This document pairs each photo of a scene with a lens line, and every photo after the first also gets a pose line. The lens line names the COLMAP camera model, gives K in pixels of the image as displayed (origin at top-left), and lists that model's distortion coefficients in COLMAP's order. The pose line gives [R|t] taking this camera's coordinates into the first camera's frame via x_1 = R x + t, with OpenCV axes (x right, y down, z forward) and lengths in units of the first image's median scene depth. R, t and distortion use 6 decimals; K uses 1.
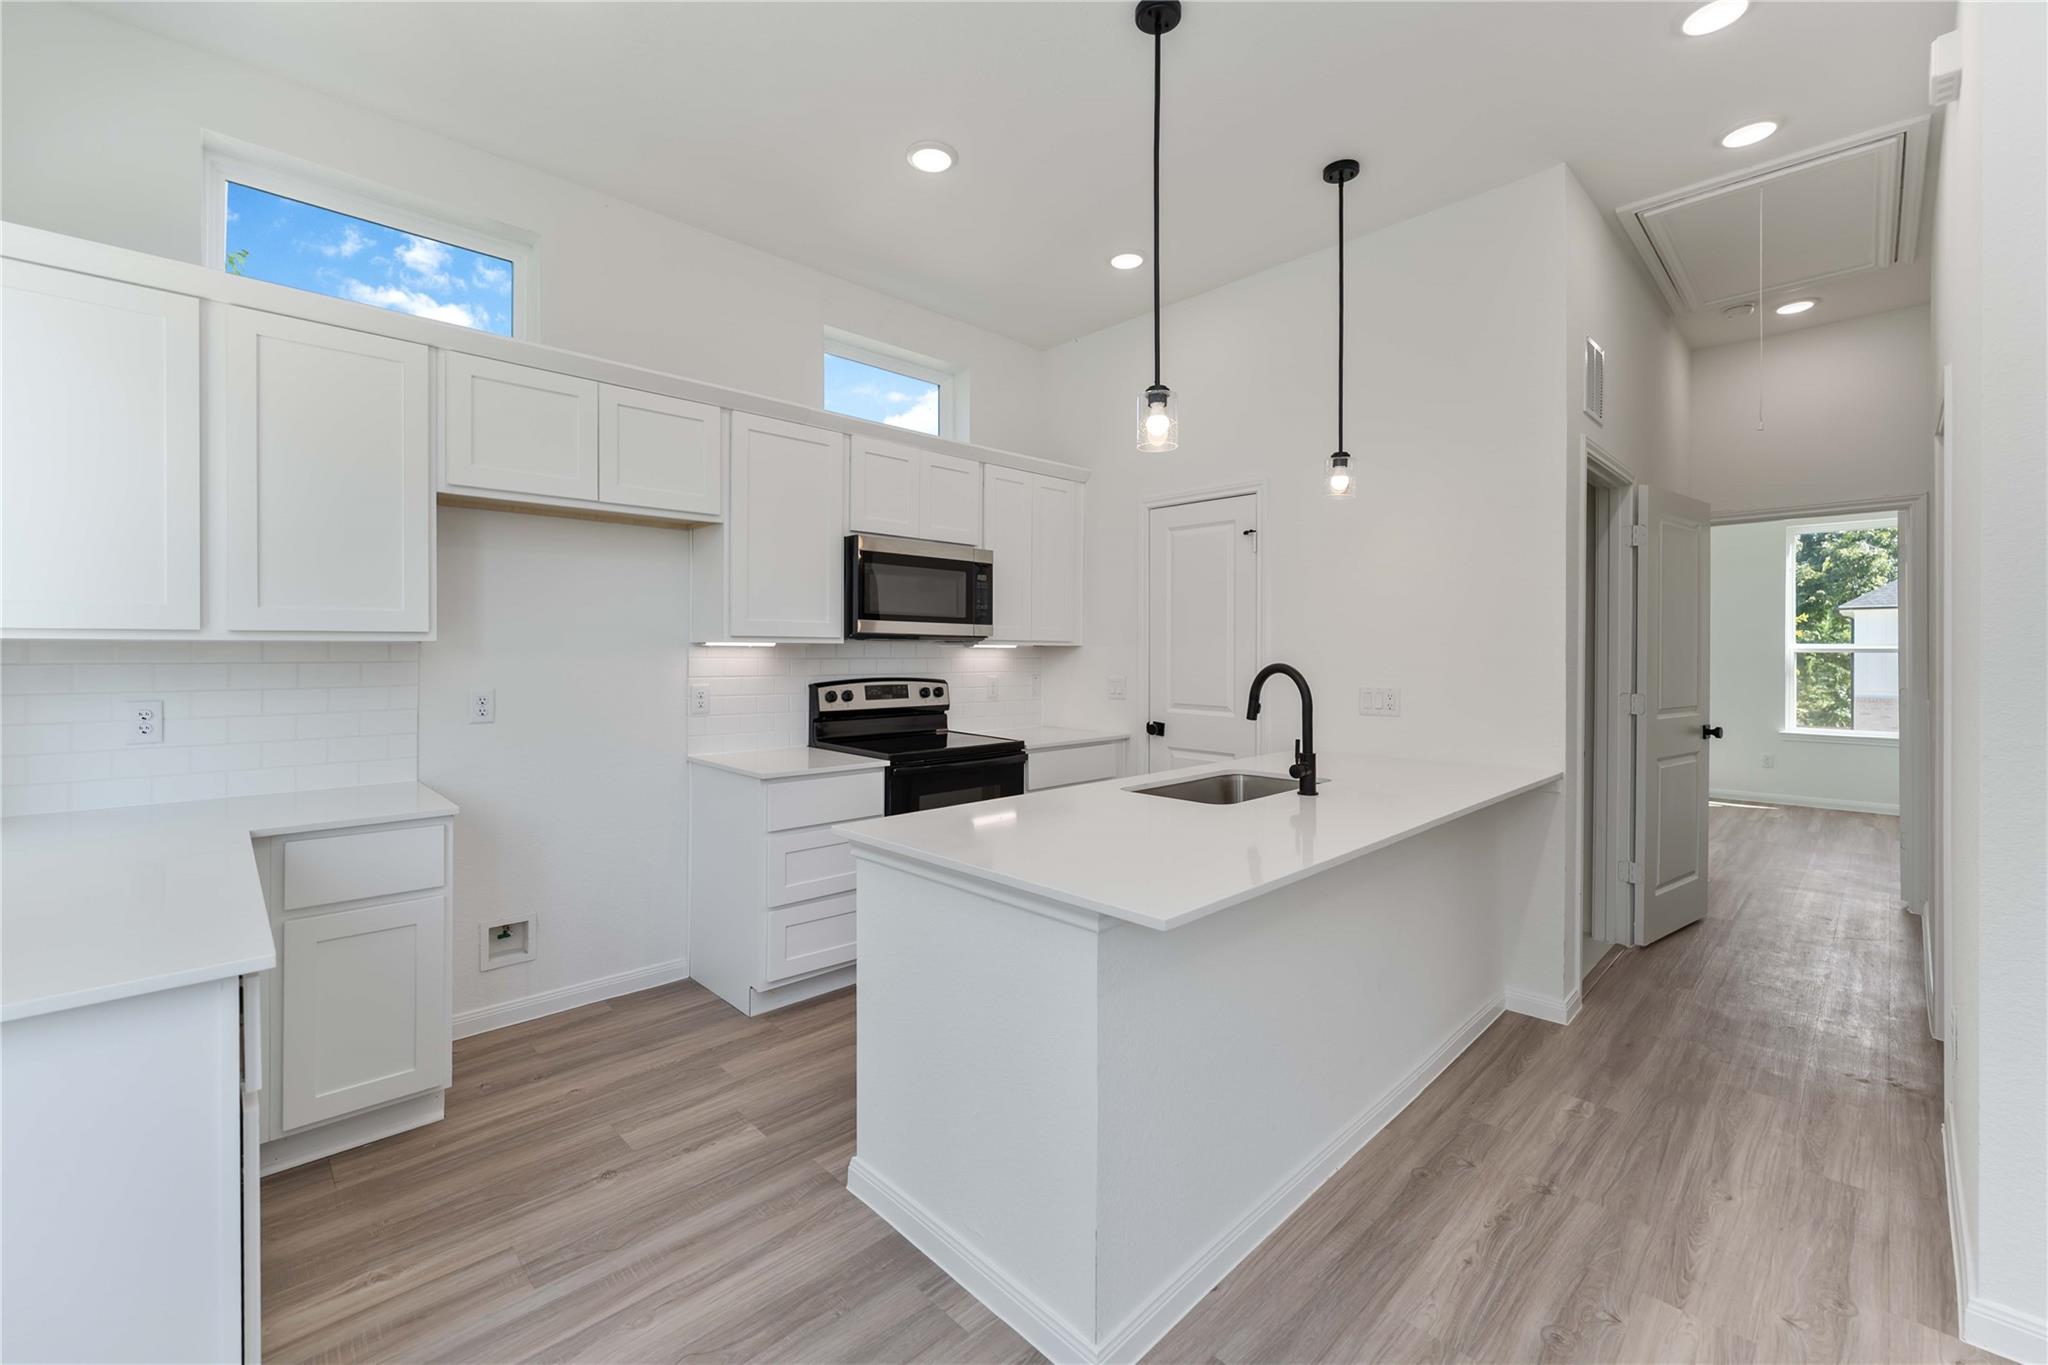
lens RADIAL K [[840.2, 0, 1030.5], [0, 840.2, 647.8], [0, 0, 1]] dist [0.004551, -0.001971]
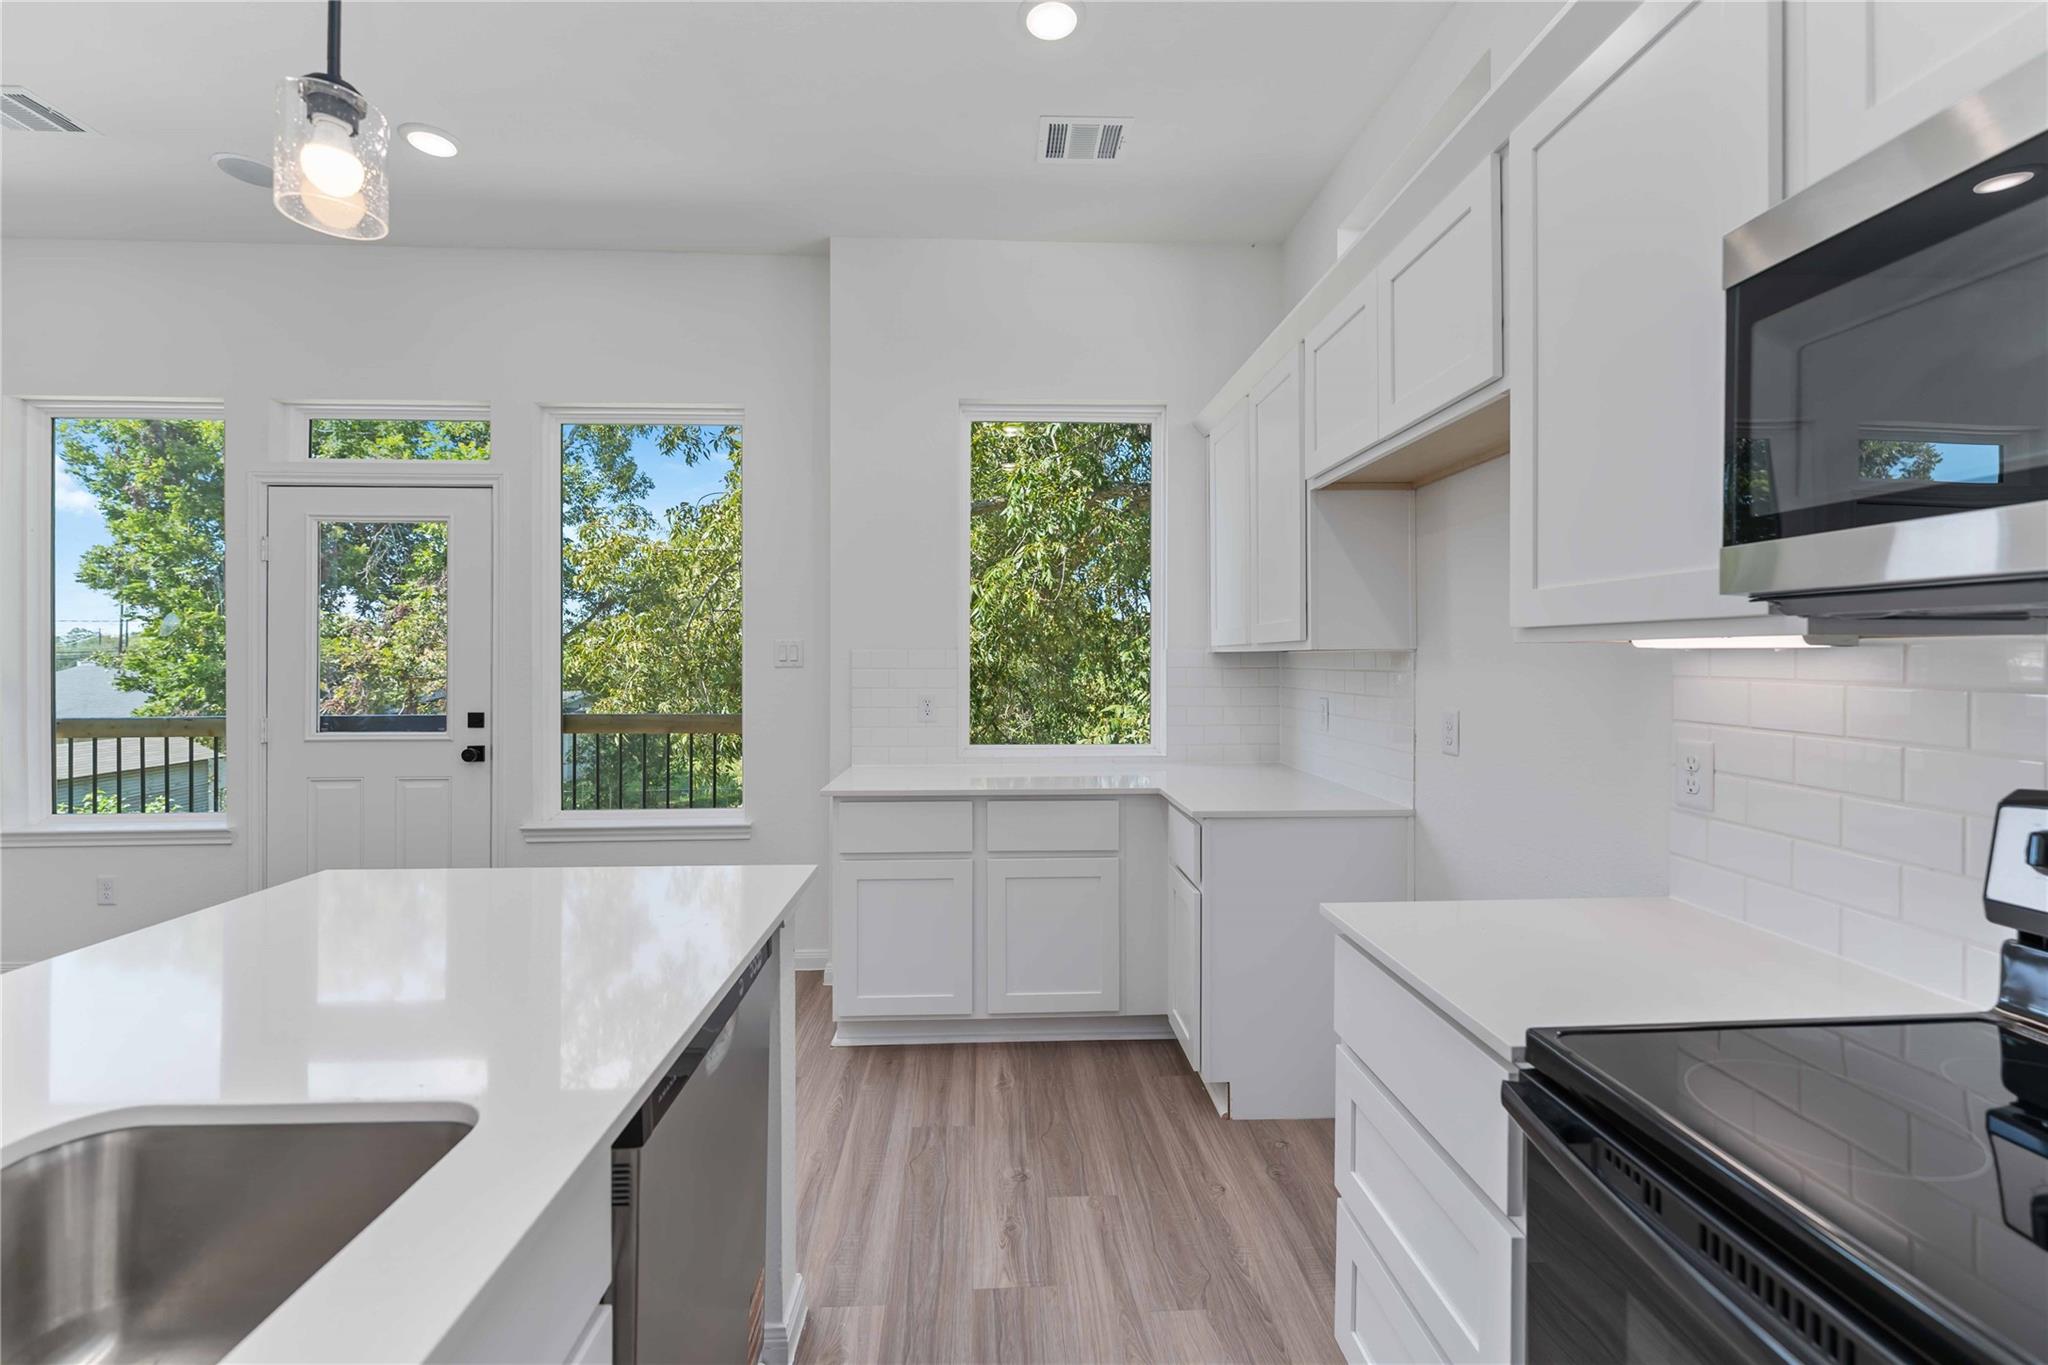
lens RADIAL K [[840.2, 0, 1016.4], [0, 840.2, 666.2], [0, 0, 1]] dist [0.004551, -0.001971]
pose [[-0.680027, 0.005592, -0.733166, 0.134140], [0.003188, 0.999984, 0.004670, 0.003382], [0.733180, 0.000839, -0.680034, 0.937360]]
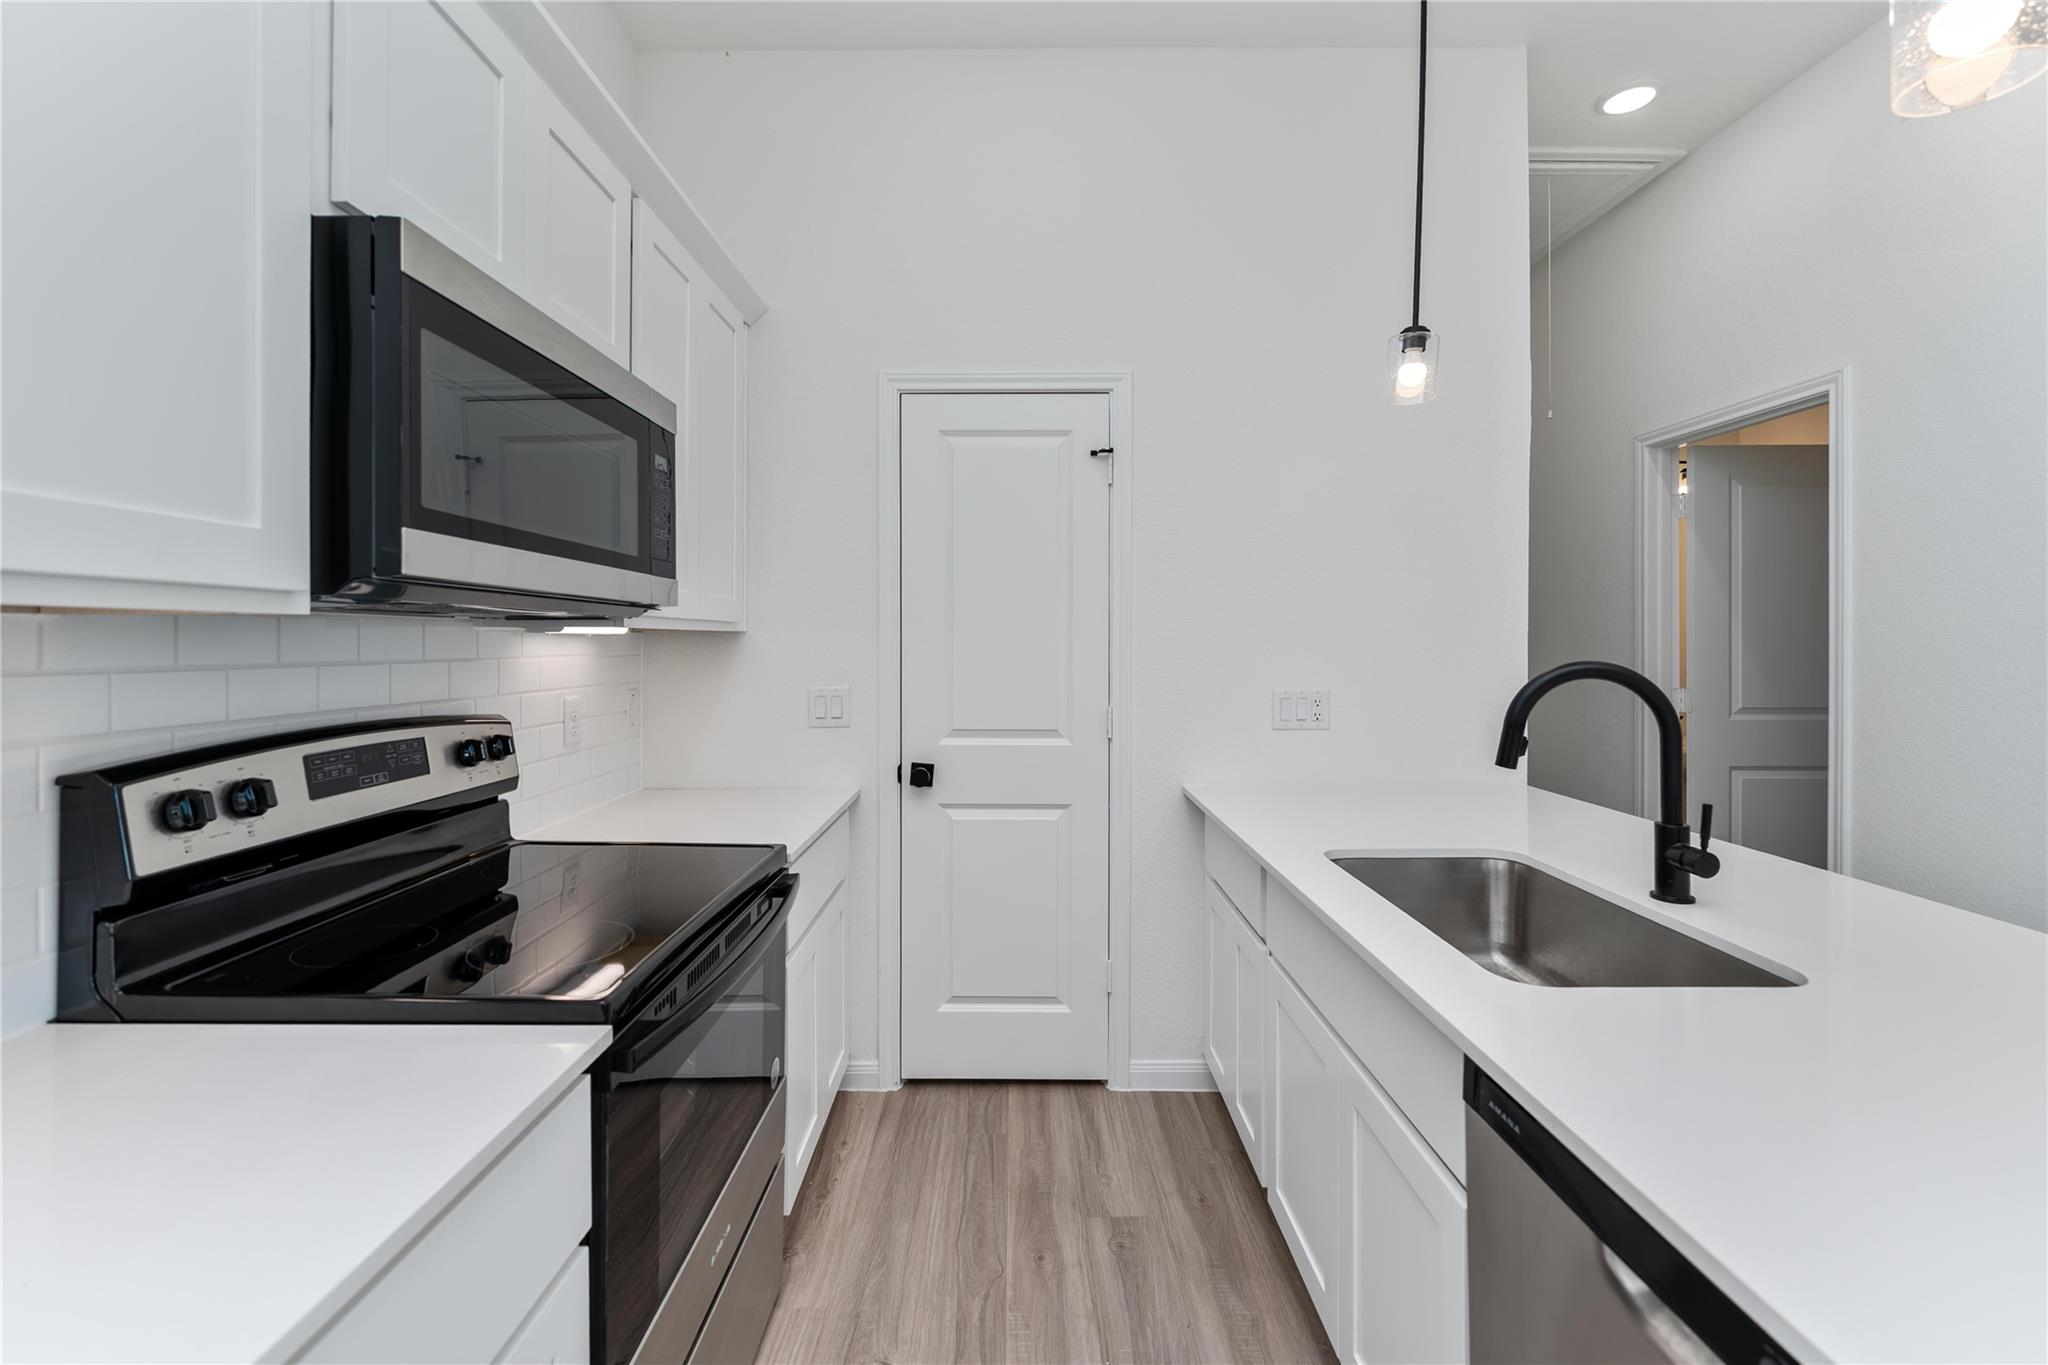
lens RADIAL K [[840.2, 0, 1019.2], [0, 840.2, 639.1], [0, 0, 1]] dist [0.004551, -0.001971]
pose [[0.694540, -0.000262, 0.719454, -0.246764], [0.000050, 1.000000, 0.000316, 0.003130], [-0.719455, -0.000183, 0.694540, 0.624173]]
